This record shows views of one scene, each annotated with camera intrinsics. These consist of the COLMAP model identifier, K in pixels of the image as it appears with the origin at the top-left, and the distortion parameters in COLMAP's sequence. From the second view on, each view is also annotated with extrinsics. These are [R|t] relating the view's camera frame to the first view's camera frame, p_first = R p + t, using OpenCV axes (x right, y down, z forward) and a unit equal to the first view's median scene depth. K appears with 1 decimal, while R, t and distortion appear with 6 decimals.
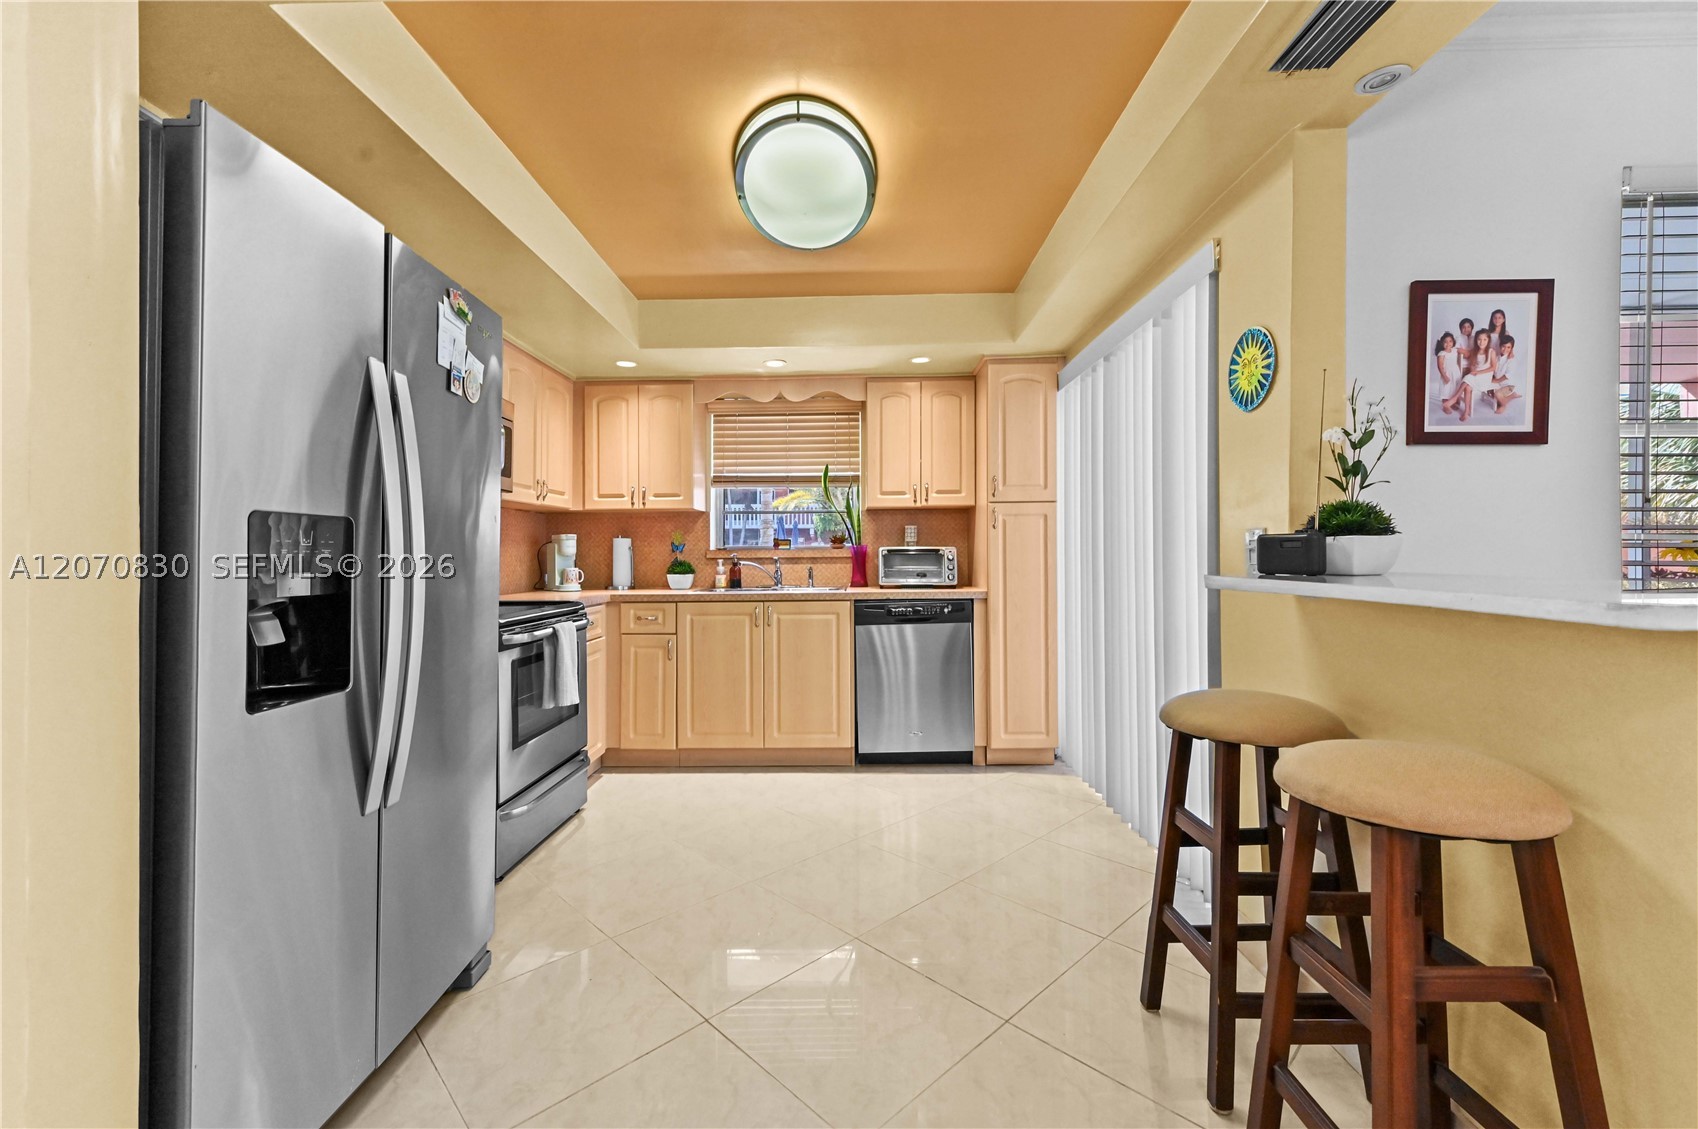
lens RADIAL K [[701.4, 0, 842.0], [0, 701.4, 549.7], [0, 0, 1]] dist [0.011414, -0.000094]
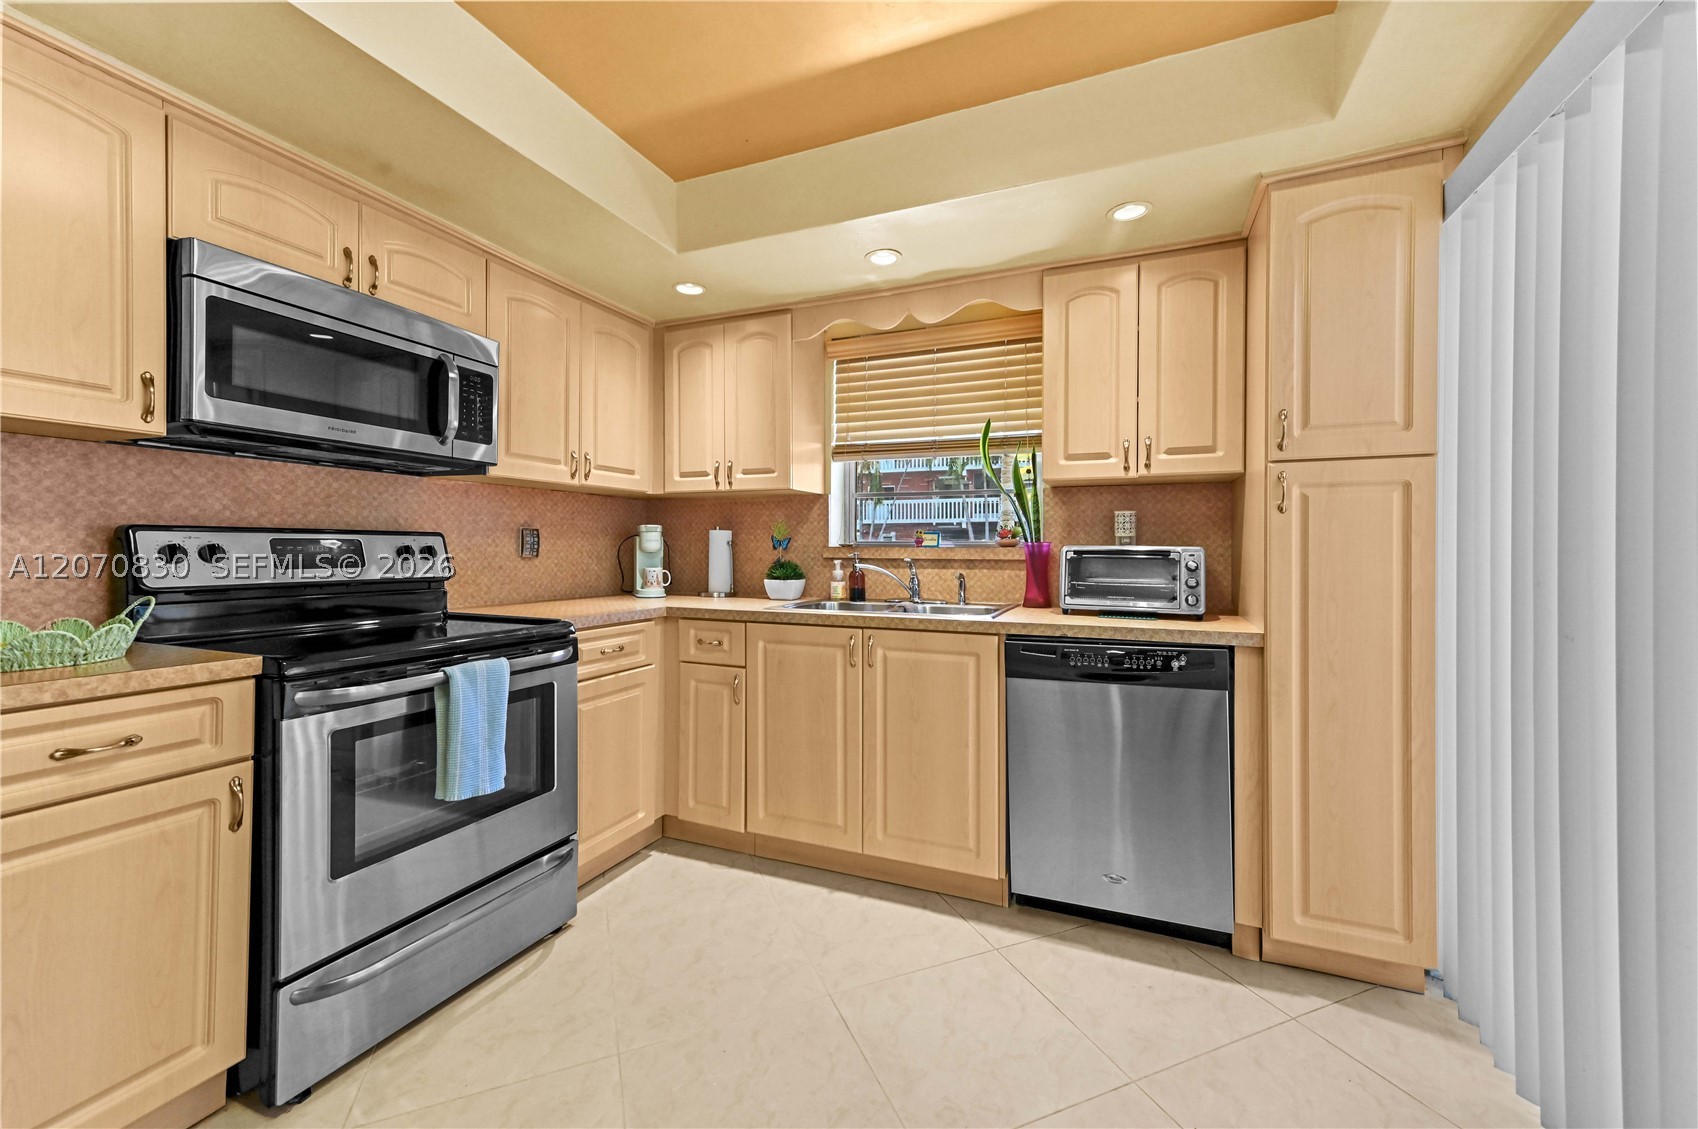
lens RADIAL K [[659.2, 0, 852.6], [0, 659.2, 542.1], [0, 0, 1]] dist [0.002966, 0.000242]
pose [[0.929922, 0.009607, -0.367632, 0.100015], [-0.010187, 0.999948, 0.000363, -0.005379], [0.367616, 0.003408, 0.929971, 0.423813]]
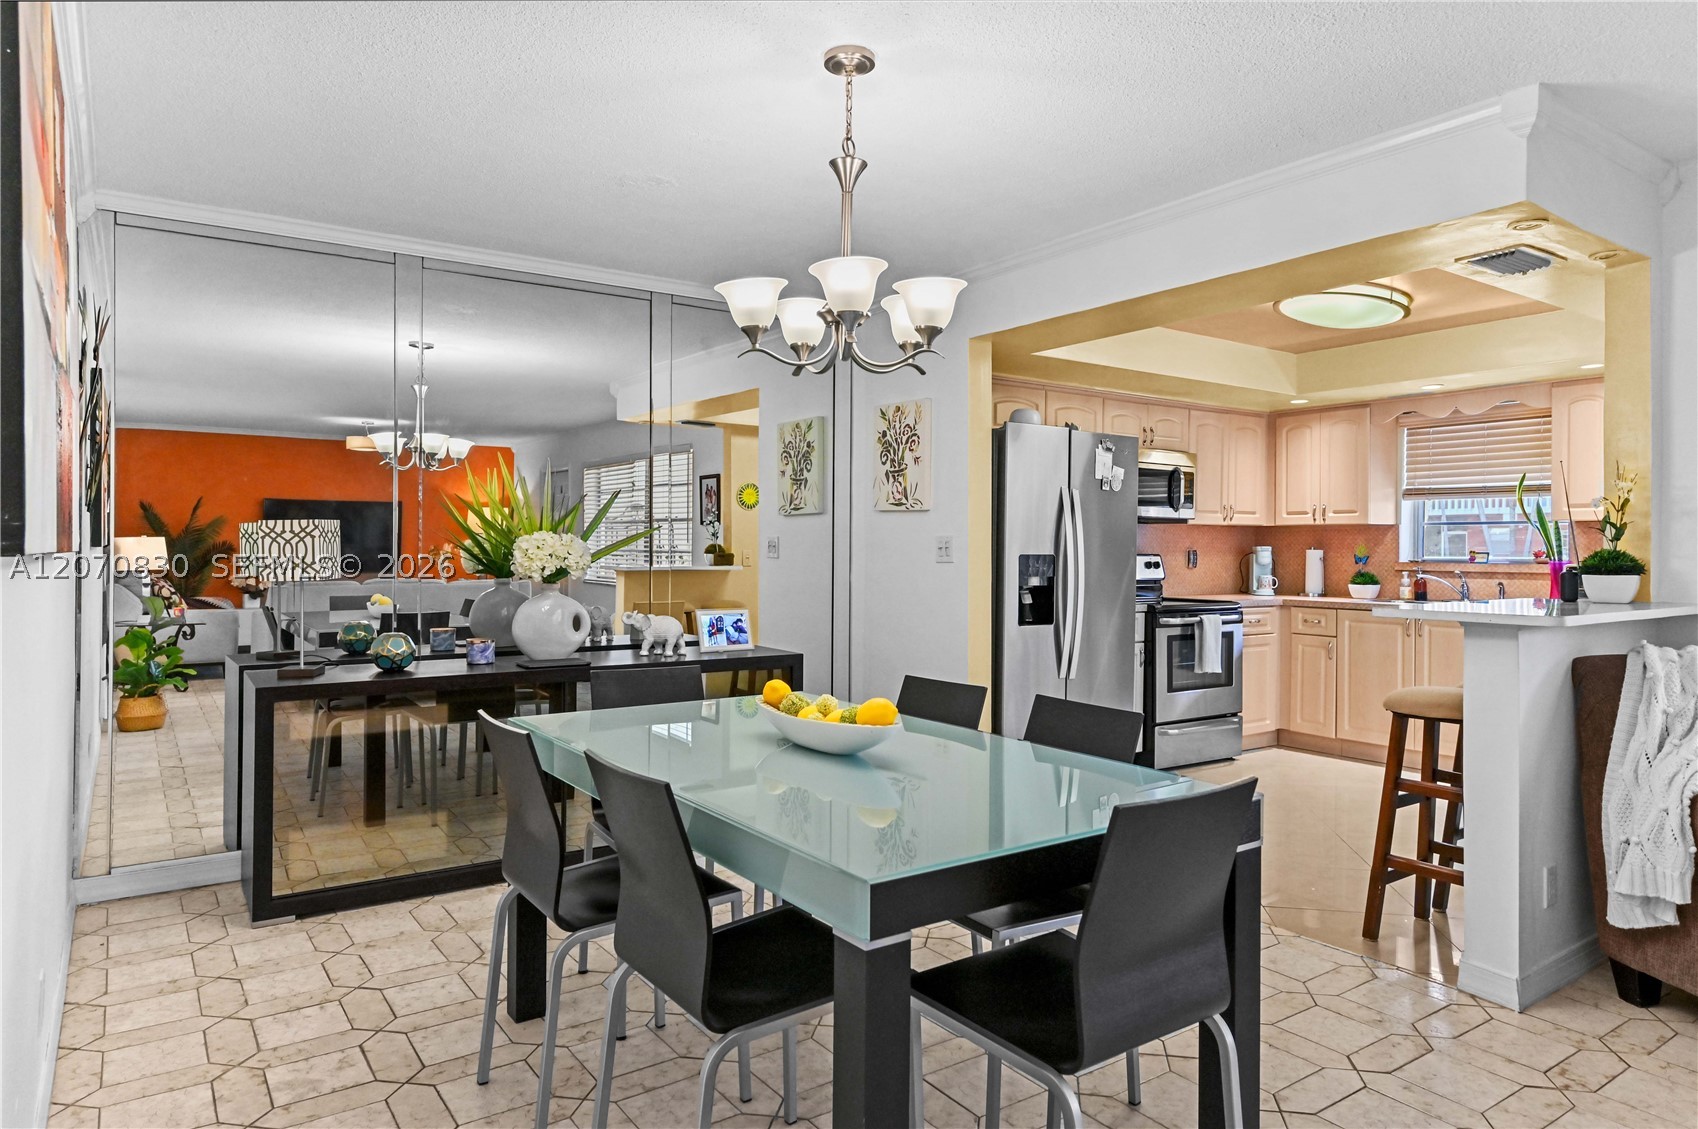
lens RADIAL K [[1037.7, 0, 849.0], [0, 1037.7, 564.5], [0, 0, 1]] dist [-0.007488, -0.000097]
pose [[0.582765, 0.025411, -0.812243, 0.648208], [-0.004766, 0.999601, 0.027853, -0.038850], [0.812626, -0.012360, 0.582654, -0.598967]]
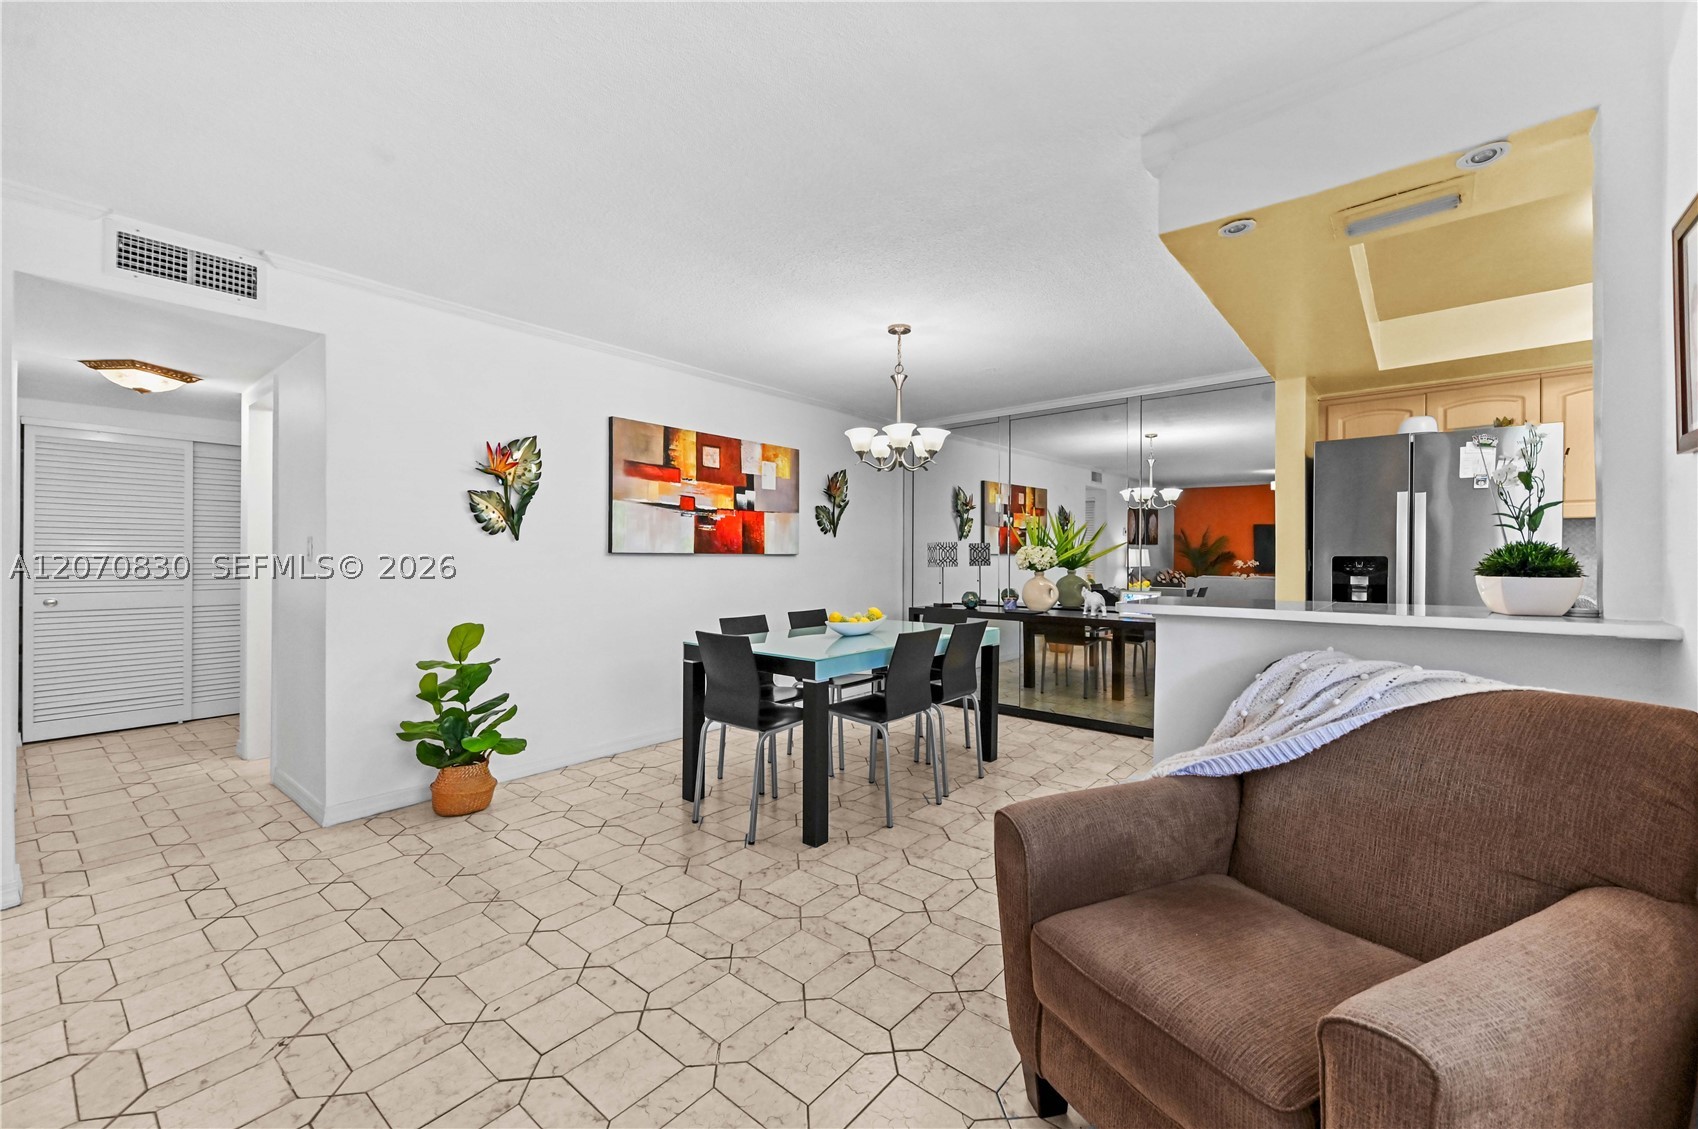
lens RADIAL K [[707.0, 0, 850.6], [0, 707.0, 552.3], [0, 0, 1]] dist [0.021205, 0.000328]
pose [[-0.614203, 0.005528, -0.789129, 0.952576], [0.011354, 0.999934, -0.001832, -0.027430], [0.789067, -0.010085, -0.614225, 0.381520]]
